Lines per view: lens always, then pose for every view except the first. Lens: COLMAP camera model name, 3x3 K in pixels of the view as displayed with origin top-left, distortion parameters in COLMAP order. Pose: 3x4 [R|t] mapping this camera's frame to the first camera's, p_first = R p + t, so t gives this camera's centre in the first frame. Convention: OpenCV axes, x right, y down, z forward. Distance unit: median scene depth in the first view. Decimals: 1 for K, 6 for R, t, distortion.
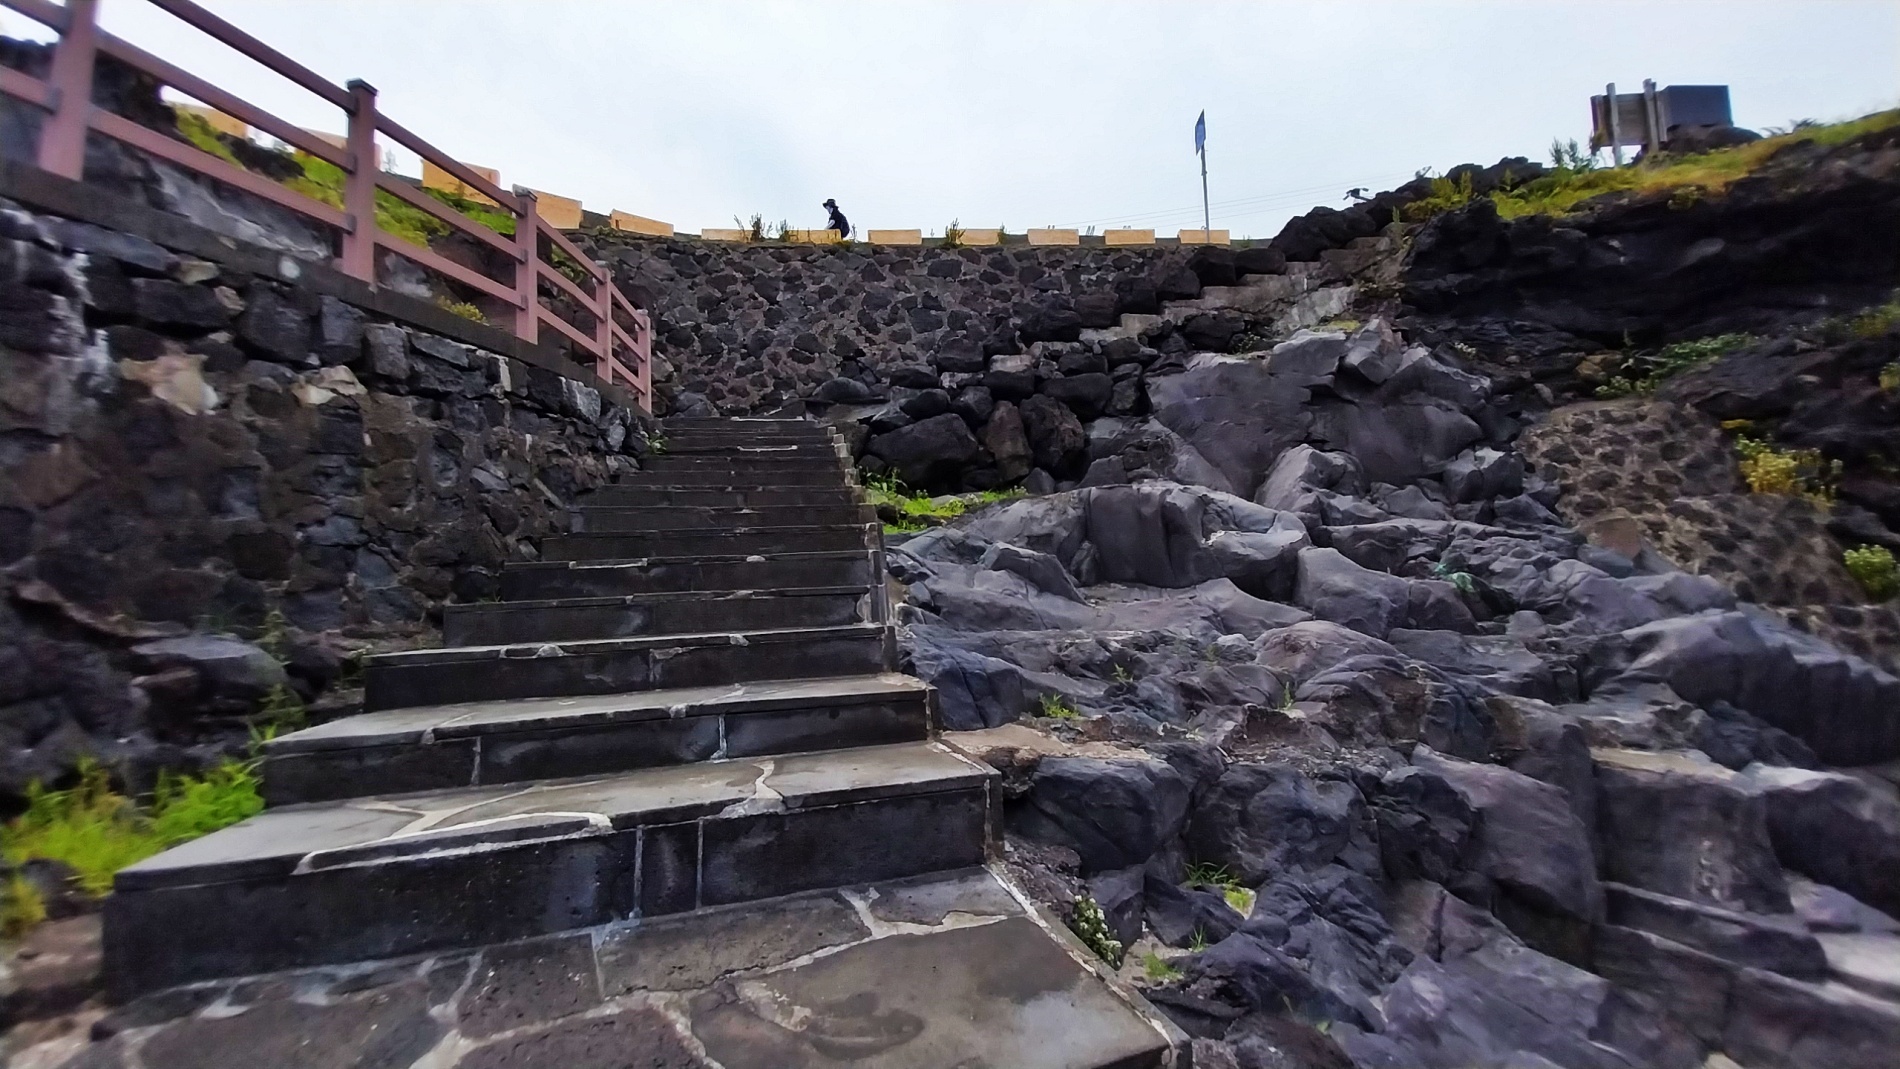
lens RADIAL K [[748.8, 0, 972.3], [0, 748.8, 545.5], [0, 0, 1]] dist [0.023333, -0.016372]
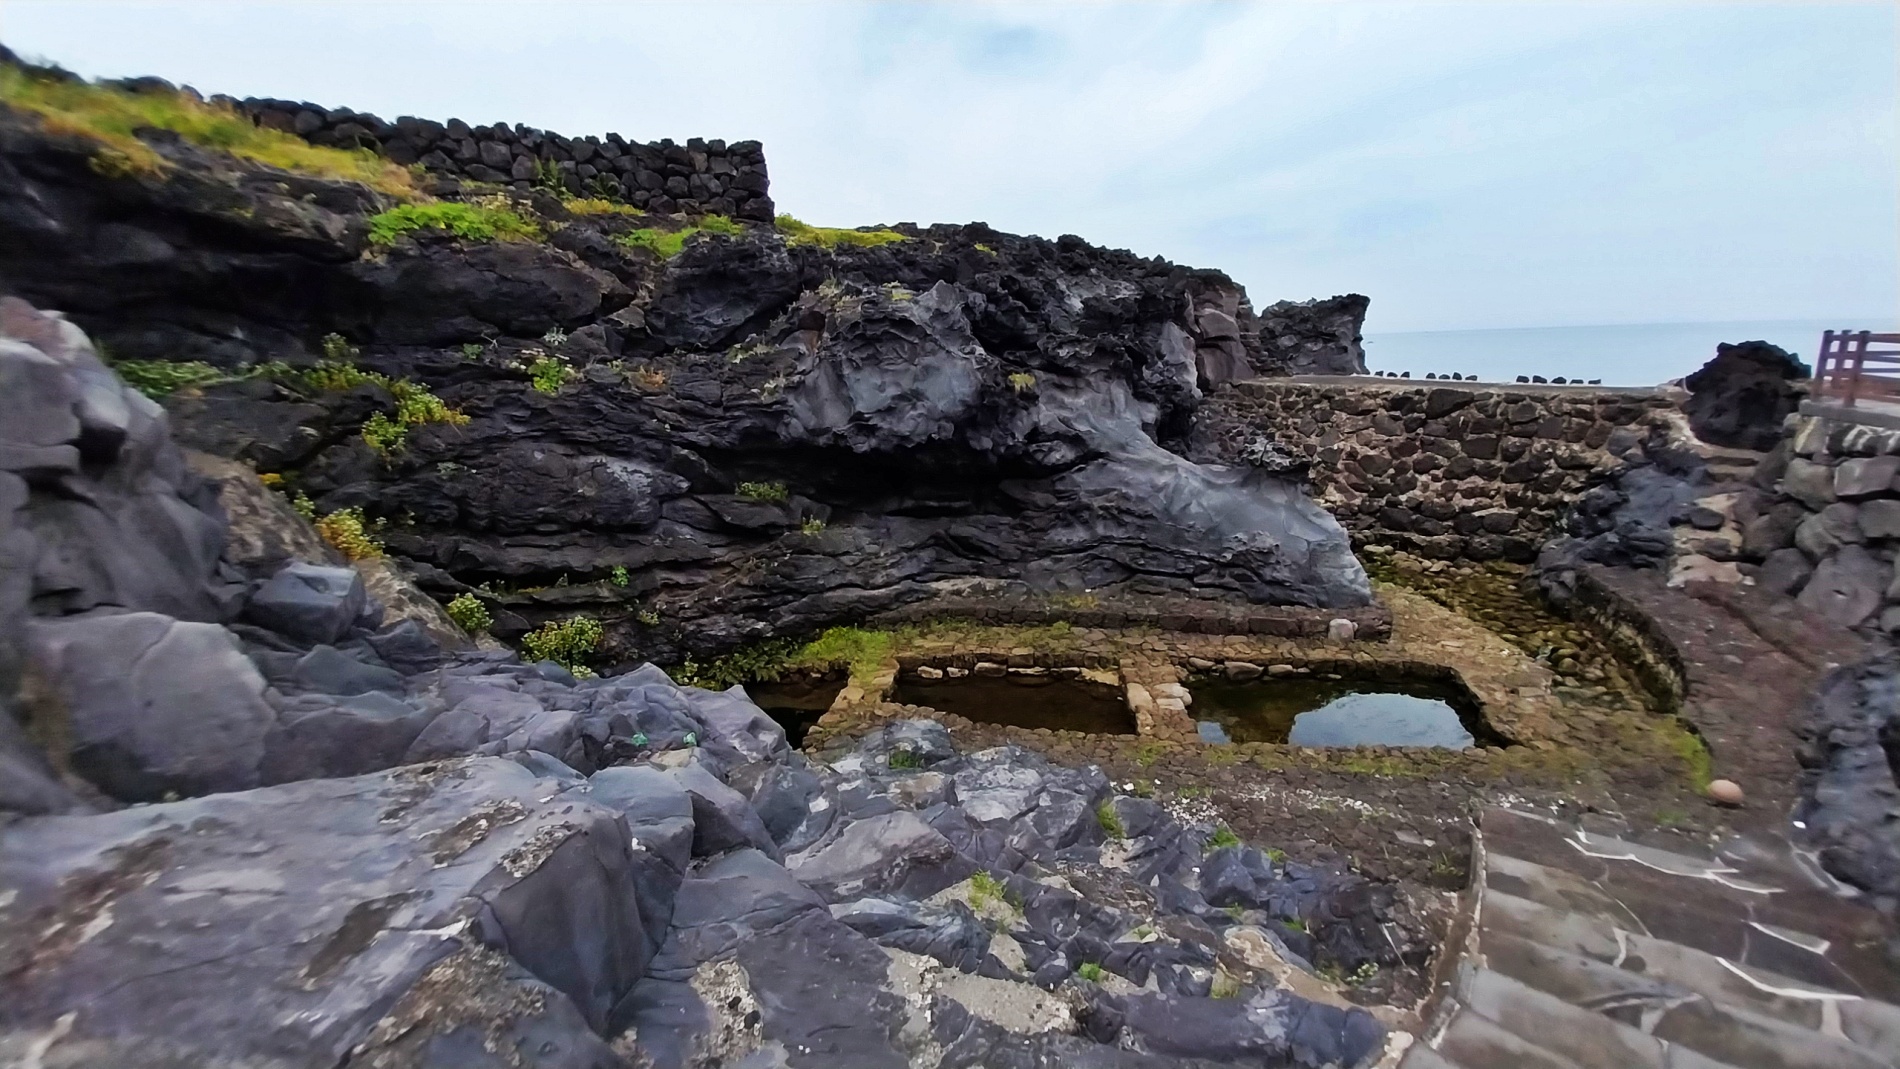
lens RADIAL K [[748.8, 0, 968.9], [0, 748.8, 545.2], [0, 0, 1]] dist [0.023333, -0.016372]
pose [[-0.550364, -0.155513, 0.820314, -0.171075], [0.003338, 0.982083, 0.188420, -0.227503], [-0.834918, 0.106438, -0.539984, 0.728771]]
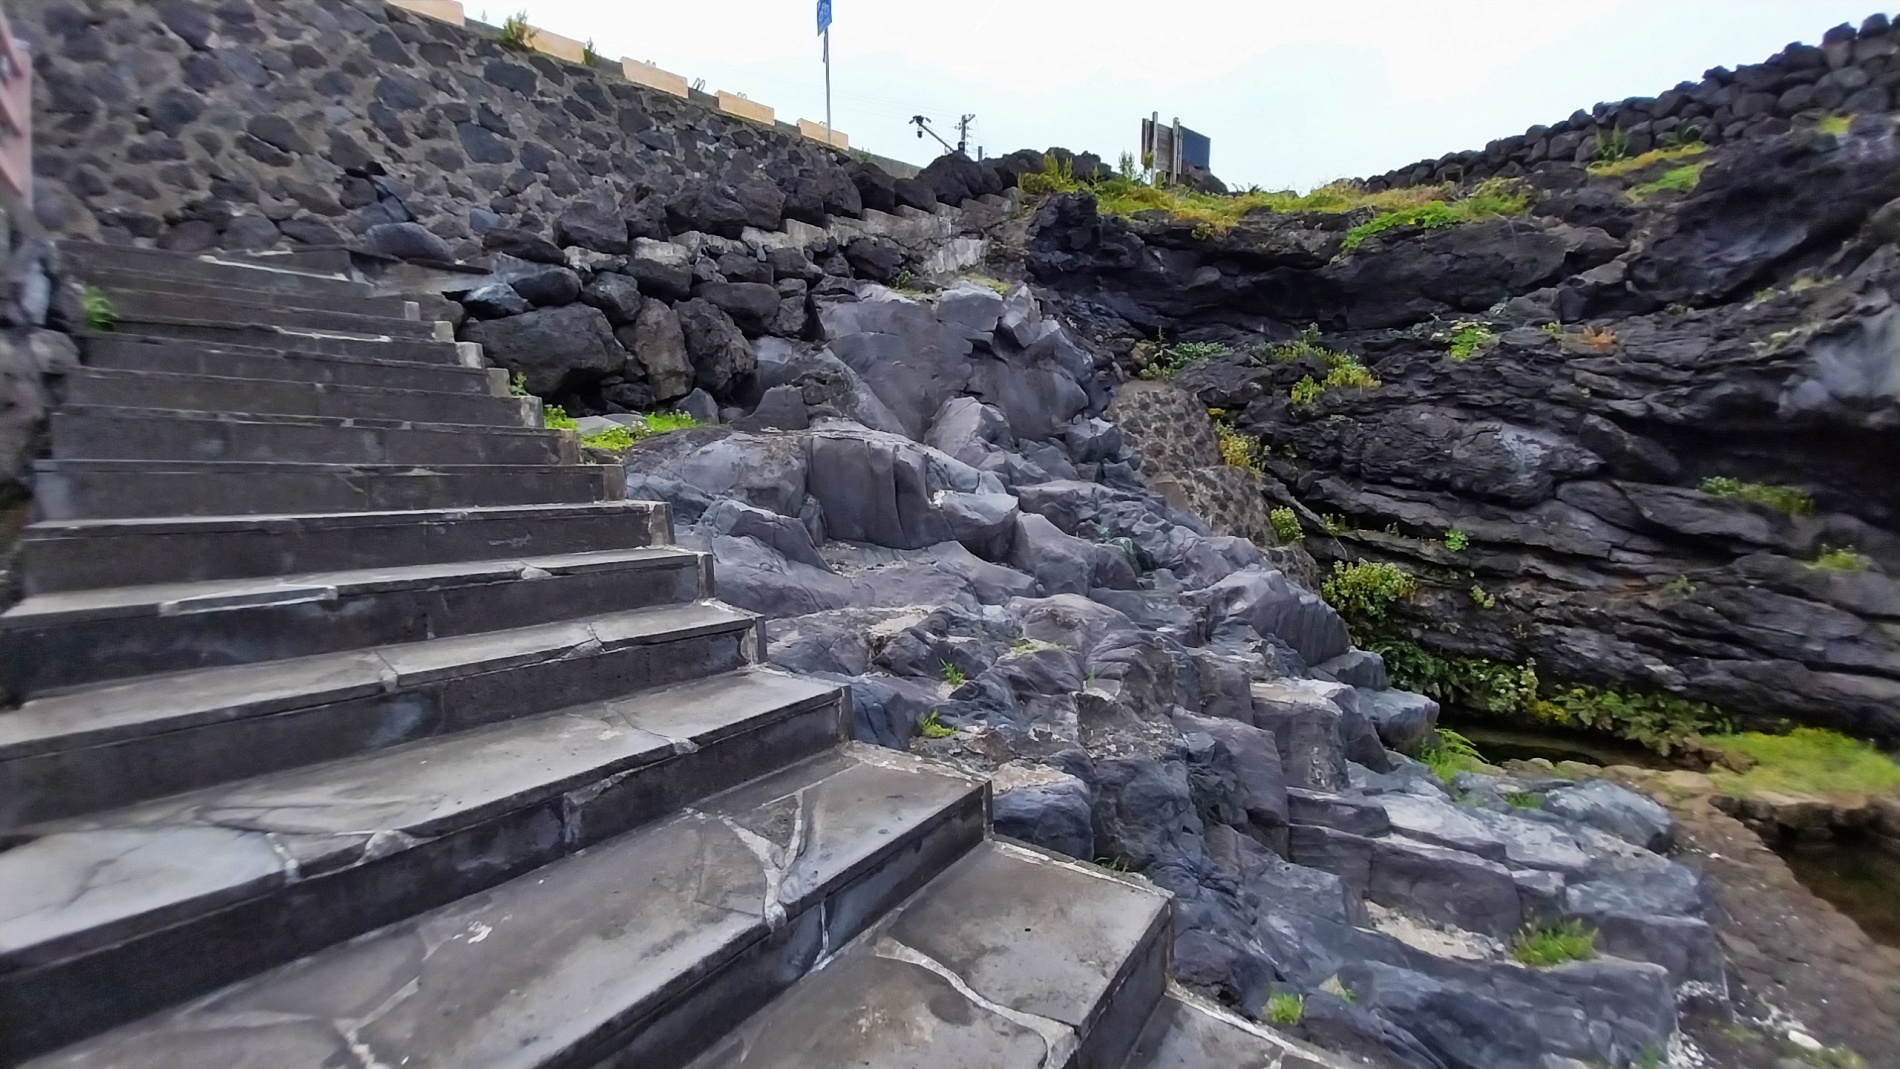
lens RADIAL K [[748.8, 0, 973.1], [0, 748.8, 546.3], [0, 0, 1]] dist [0.023333, -0.016372]
pose [[0.804550, -0.021024, 0.593513, -0.171441], [-0.069148, 0.989260, 0.128779, -0.056077], [-0.589846, -0.144649, 0.794455, 0.107751]]
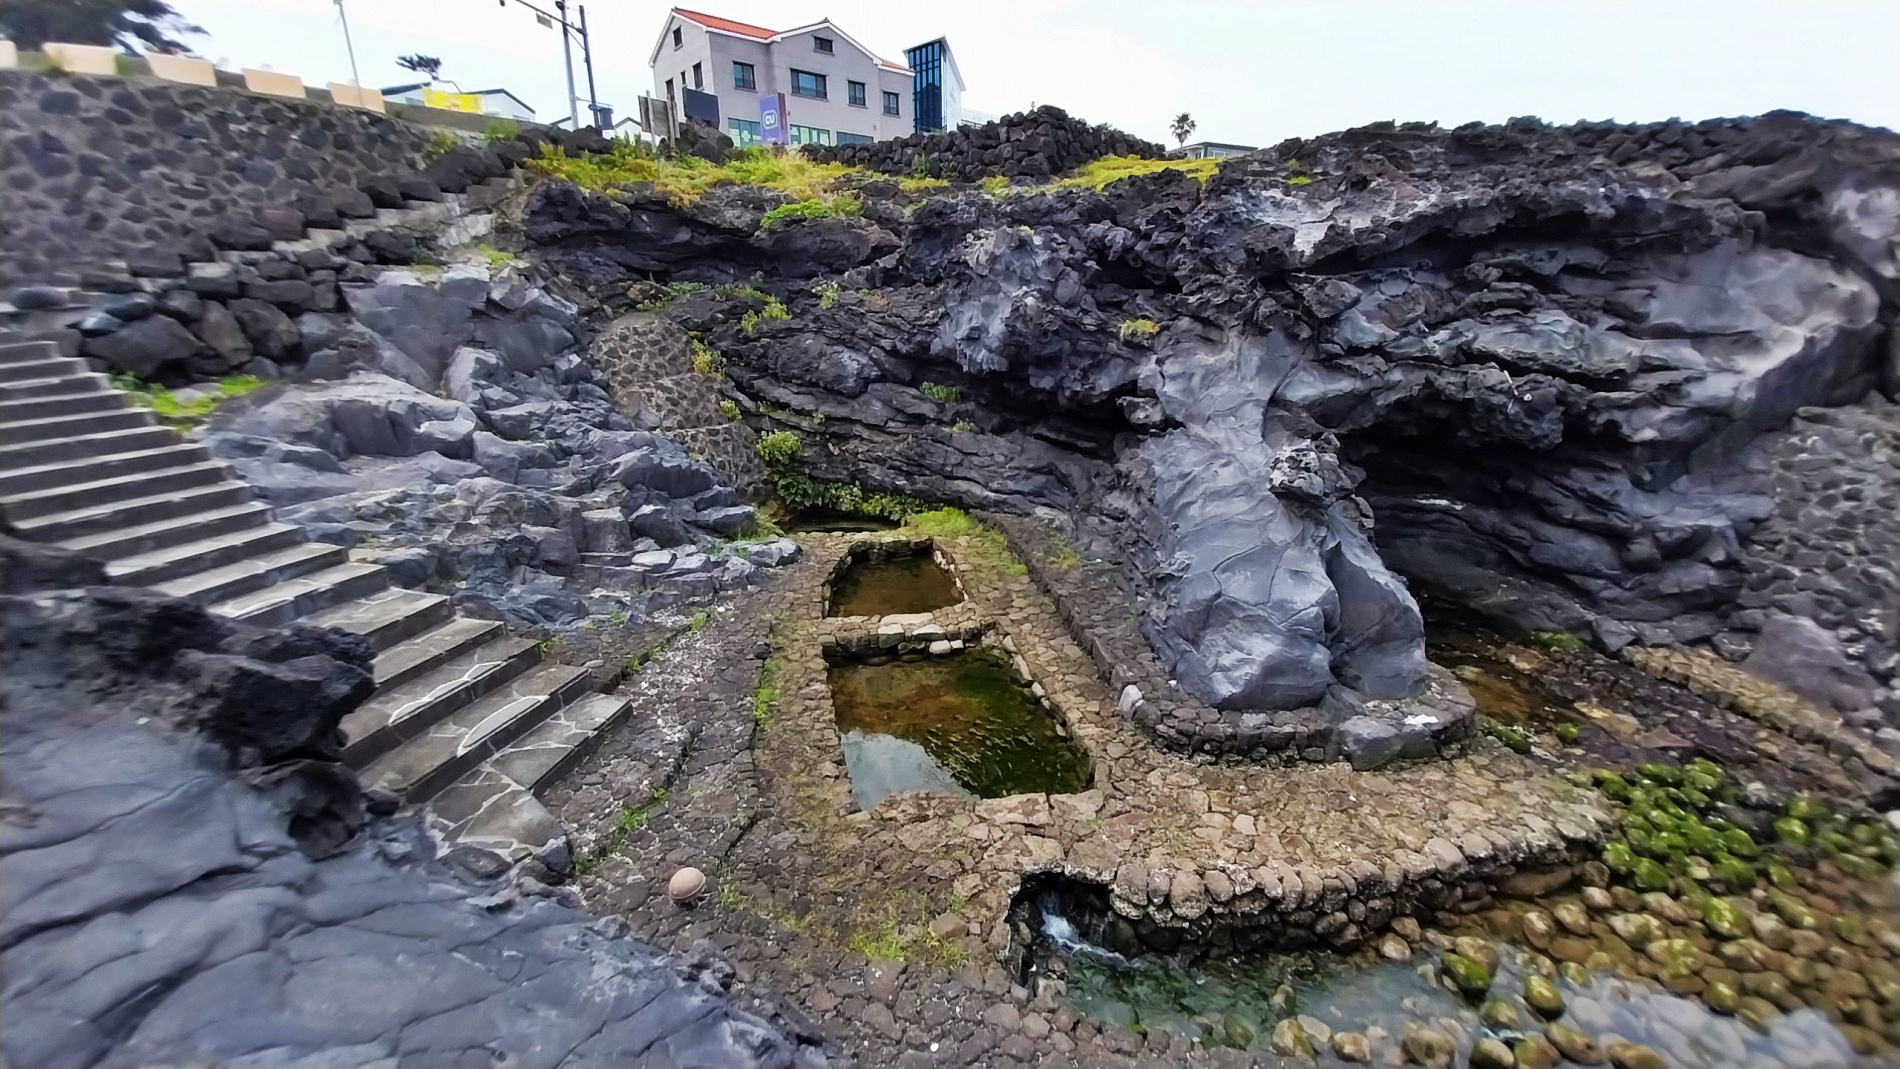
lens RADIAL K [[748.8, 0, 980.7], [0, 748.8, 541.7], [0, 0, 1]] dist [0.023333, -0.016372]
pose [[0.582679, -0.220542, 0.782206, -0.293865], [-0.075264, 0.943696, 0.322139, -0.322600], [-0.809210, -0.246575, 0.533273, -0.874050]]
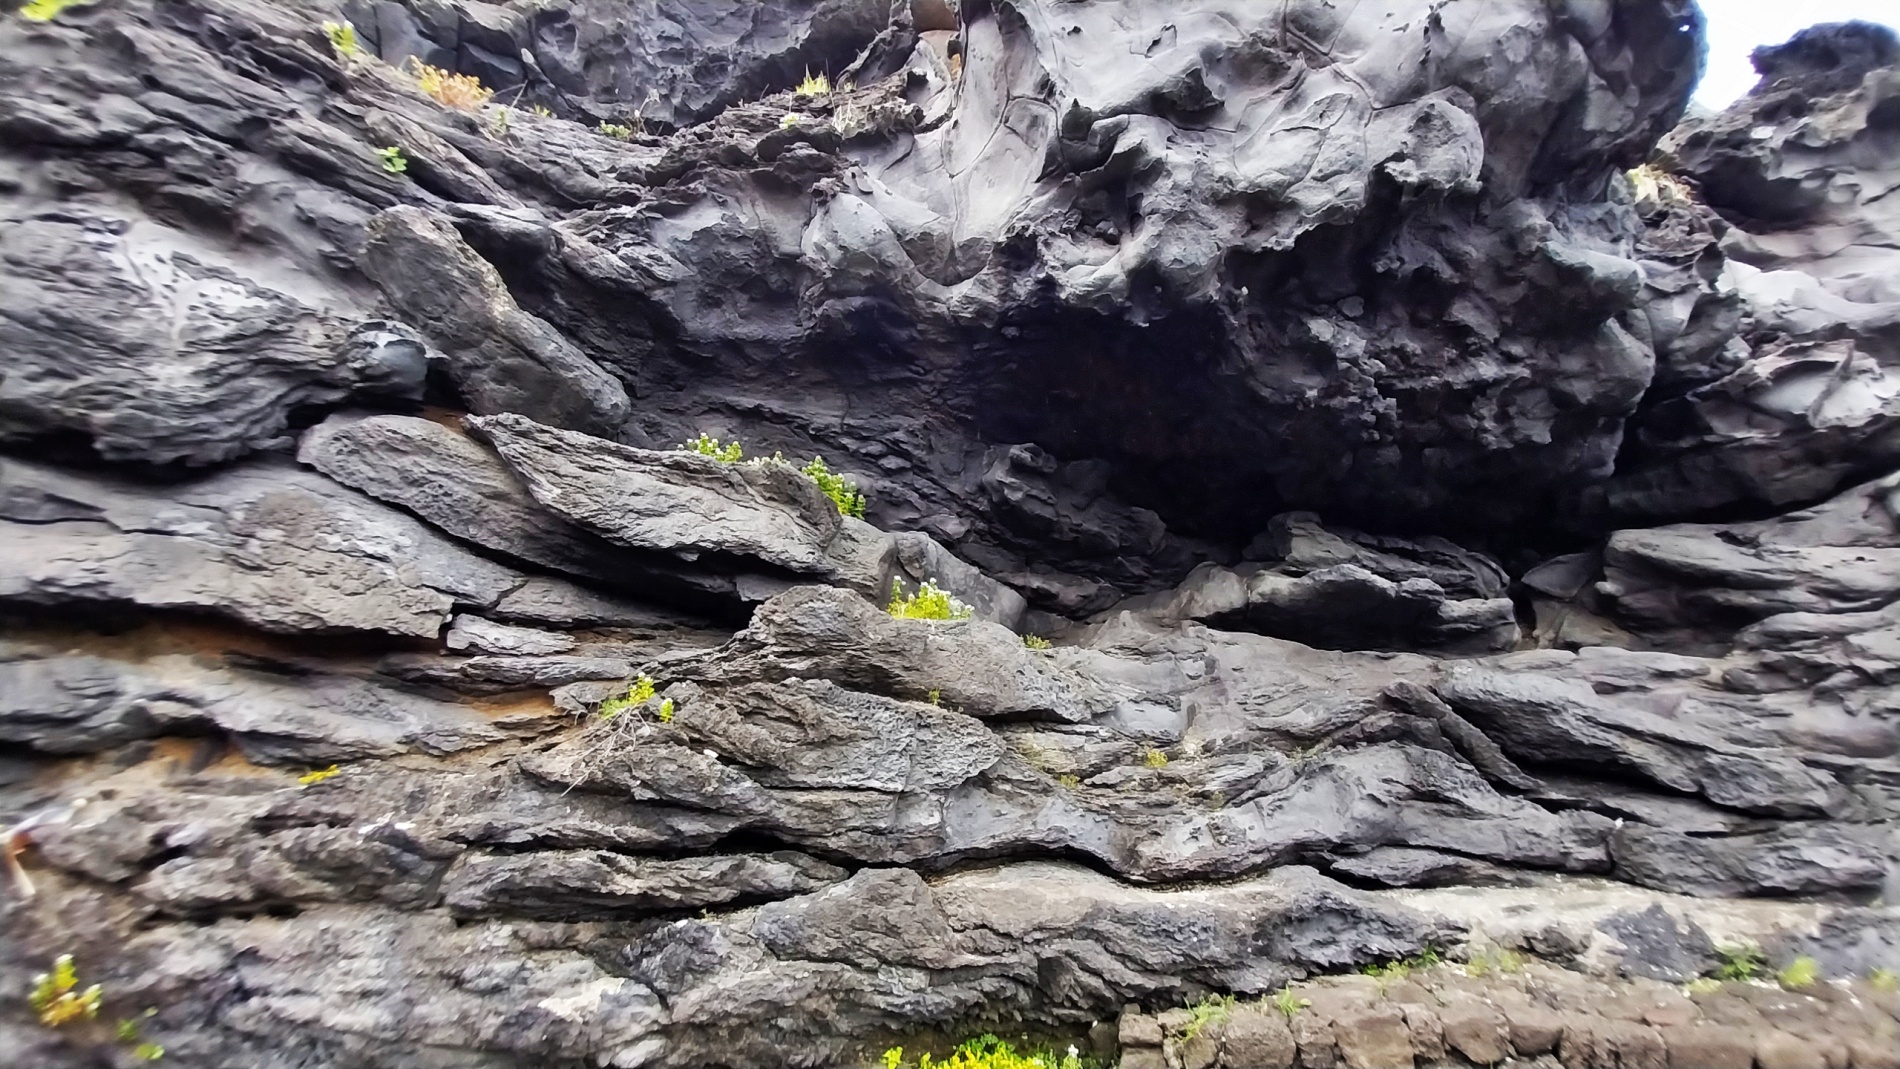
lens RADIAL K [[748.8, 0, 973.0], [0, 748.8, 542.8], [0, 0, 1]] dist [0.023333, -0.016372]
pose [[-0.182257, 0.233281, 0.955177, 0.773697], [-0.008011, 0.971063, -0.238689, 0.064567], [-0.983218, -0.051155, -0.175114, 0.250904]]
